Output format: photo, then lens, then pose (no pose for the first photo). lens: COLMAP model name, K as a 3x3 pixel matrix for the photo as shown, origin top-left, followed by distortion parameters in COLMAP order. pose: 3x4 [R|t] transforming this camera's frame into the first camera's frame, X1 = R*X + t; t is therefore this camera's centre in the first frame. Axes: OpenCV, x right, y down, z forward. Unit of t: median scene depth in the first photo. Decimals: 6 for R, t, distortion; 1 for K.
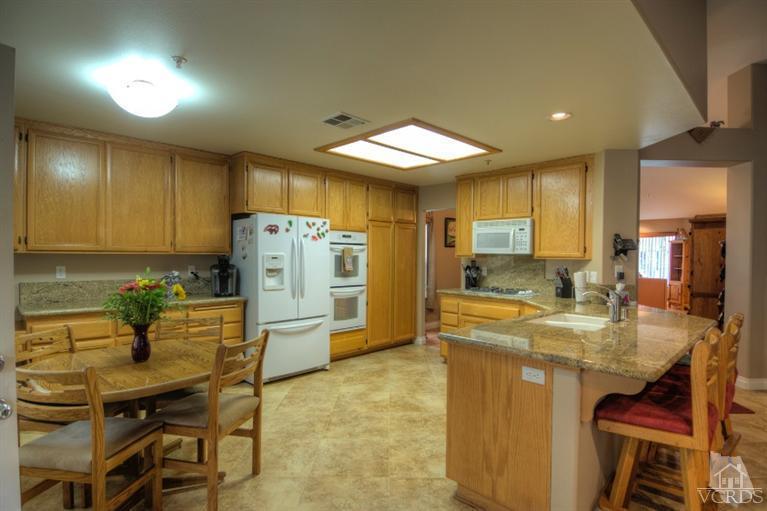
lens RADIAL K [[397.3, 0, 391.9], [0, 397.3, 254.5], [0, 0, 1]] dist [0.002406, -0.027379]
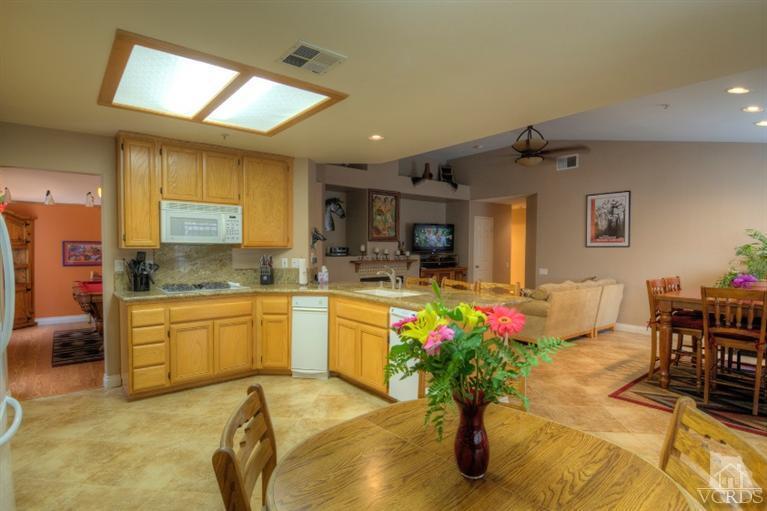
lens RADIAL K [[397.3, 0, 391.9], [0, 397.3, 254.5], [0, 0, 1]] dist [0.002406, -0.027379]
pose [[0.072803, -0.033571, 0.996781, -0.585847], [0.001590, 0.999436, 0.033544, -0.005813], [-0.997345, -0.000858, 0.072815, 0.566241]]
